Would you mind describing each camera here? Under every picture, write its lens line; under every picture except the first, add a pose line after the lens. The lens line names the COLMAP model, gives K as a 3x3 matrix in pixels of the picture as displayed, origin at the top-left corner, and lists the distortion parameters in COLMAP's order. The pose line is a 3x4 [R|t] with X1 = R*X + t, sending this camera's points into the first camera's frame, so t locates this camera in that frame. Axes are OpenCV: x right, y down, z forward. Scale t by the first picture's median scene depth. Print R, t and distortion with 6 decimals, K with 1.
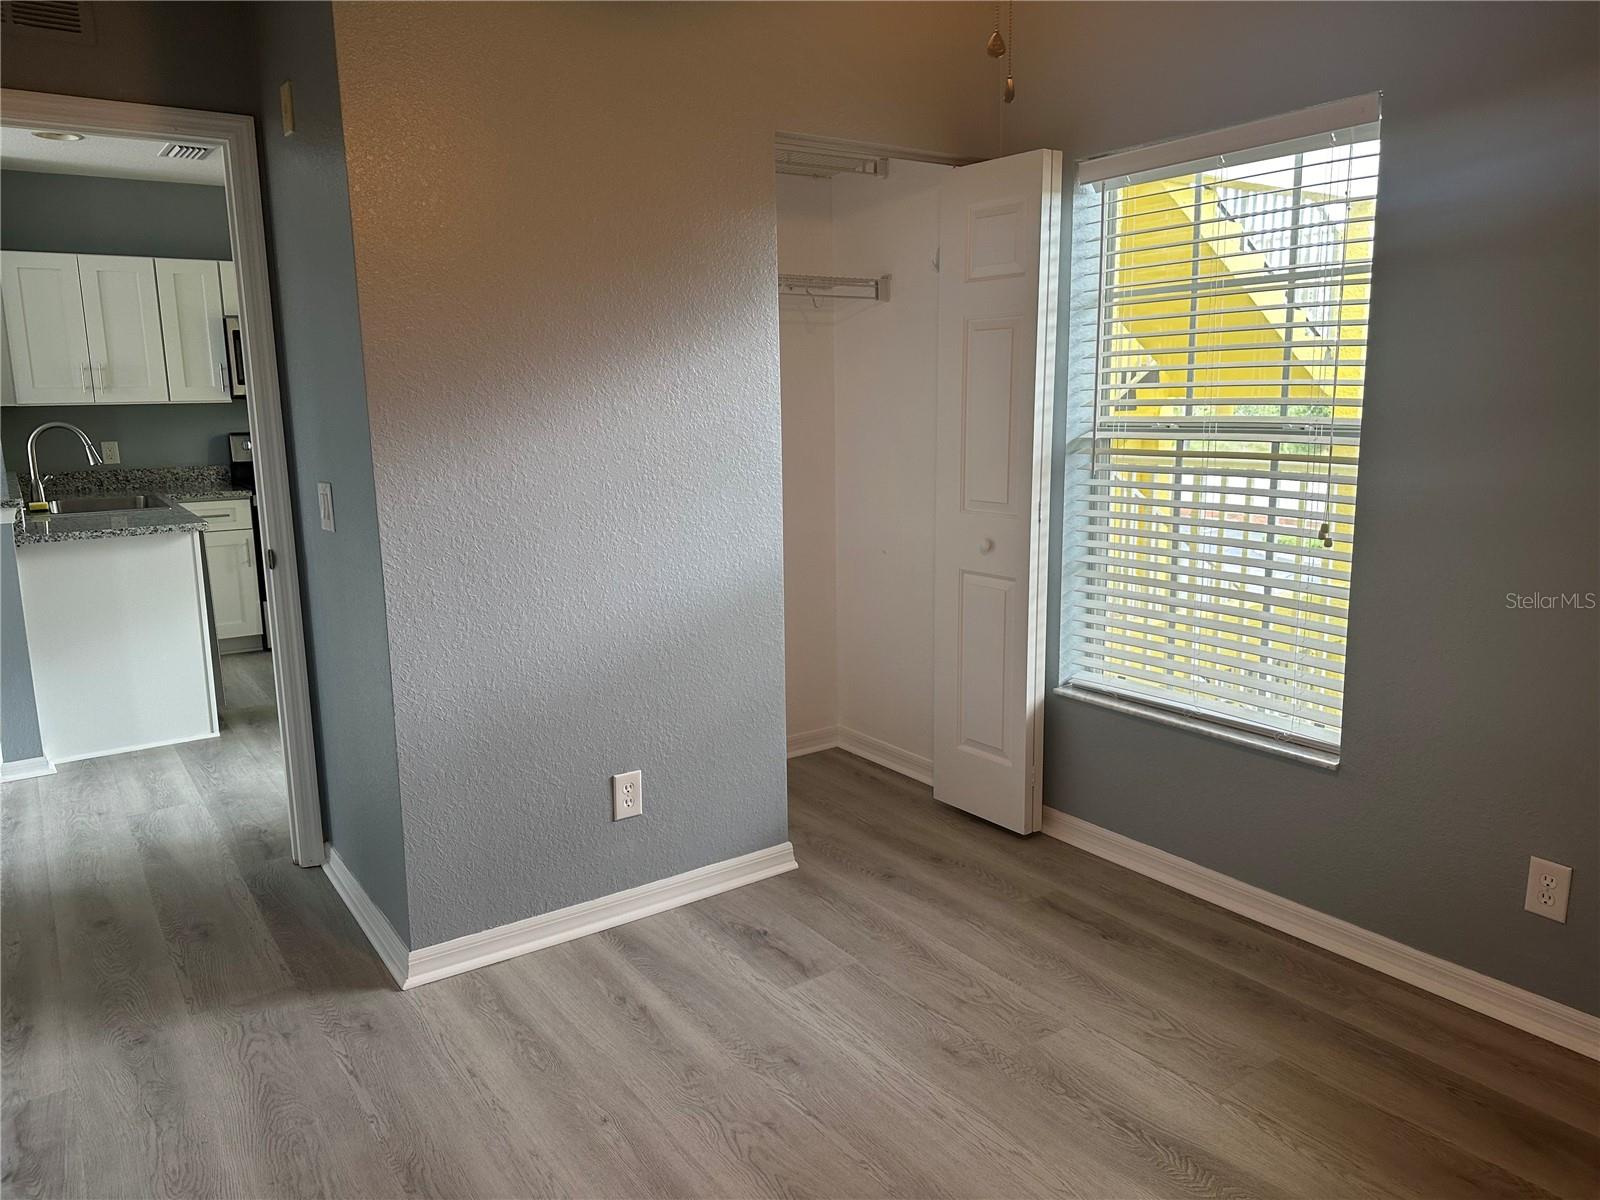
lens RADIAL K [[1106.3, 0, 783.4], [0, 1106.3, 594.1], [0, 0, 1]] dist [0.042330, -0.050521]
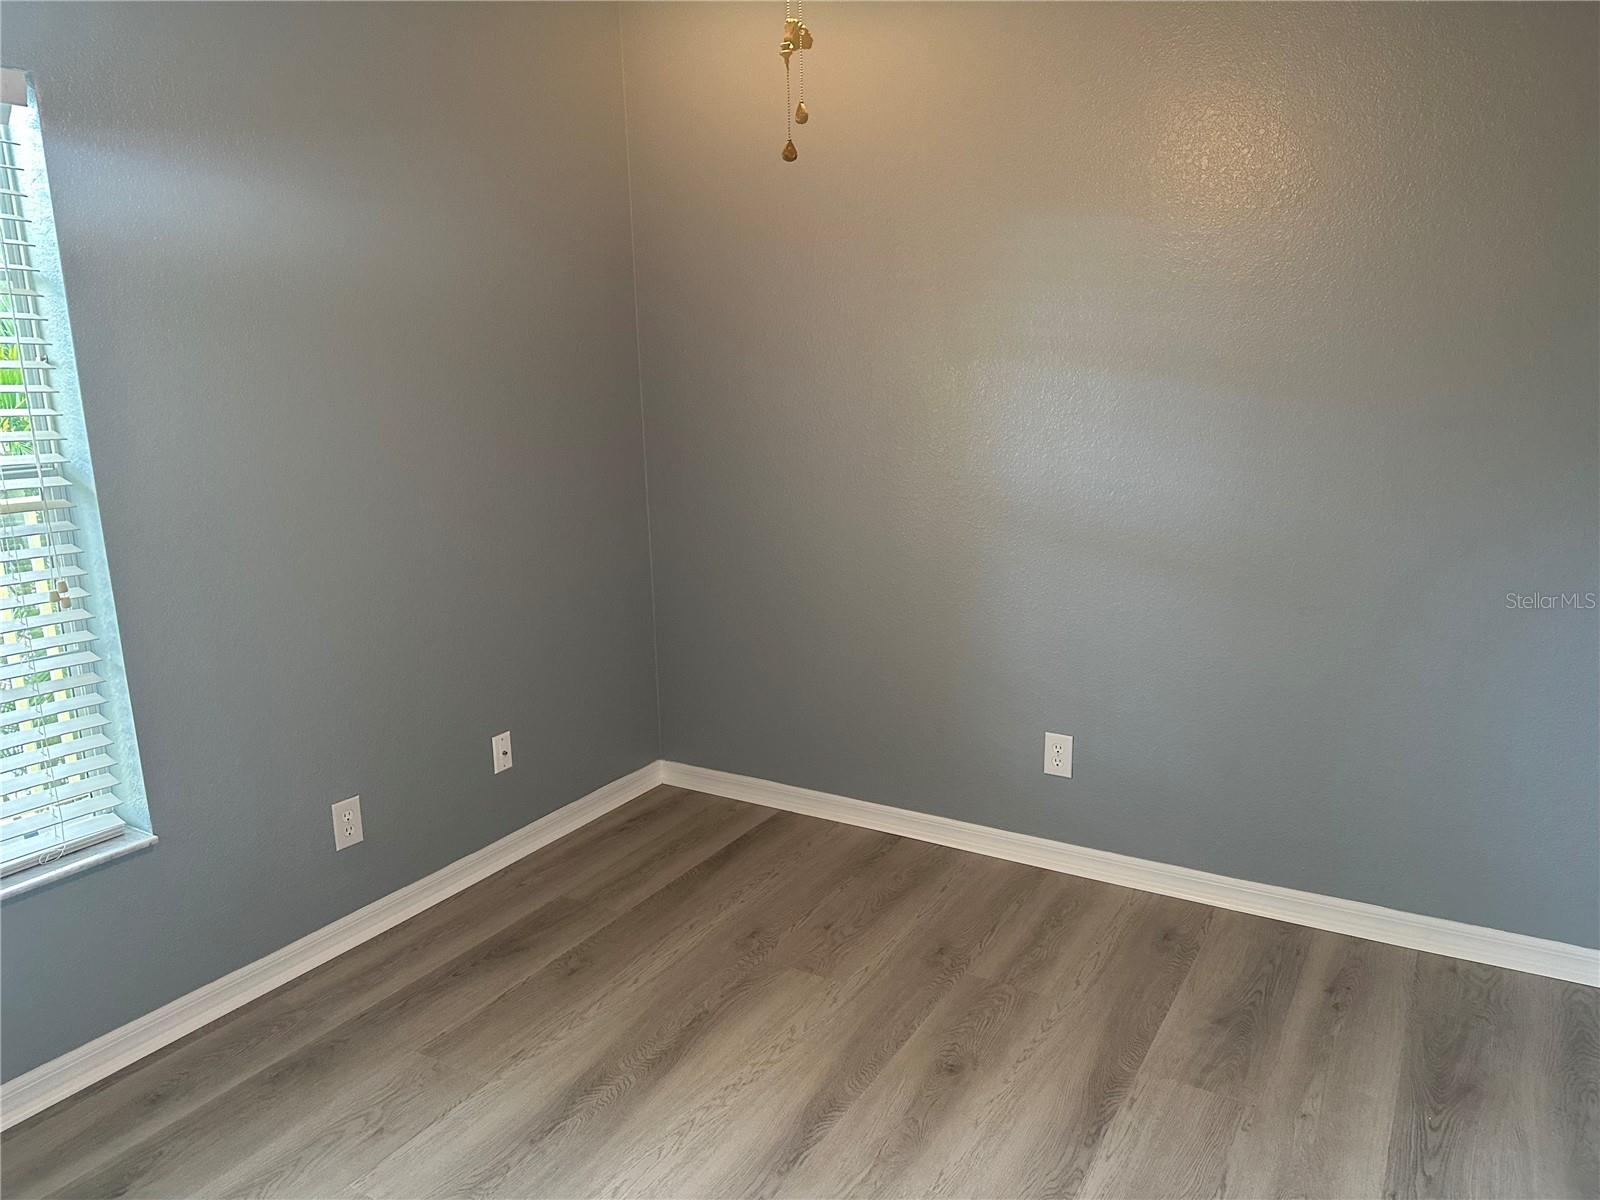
lens RADIAL K [[1106.3, 0, 790.4], [0, 1106.3, 605.8], [0, 0, 1]] dist [0.042330, -0.050521]
pose [[-0.405693, -0.156497, 0.900512, -0.534273], [0.193364, 0.948237, 0.251905, -0.161833], [-0.893321, 0.276323, -0.354433, 0.900444]]
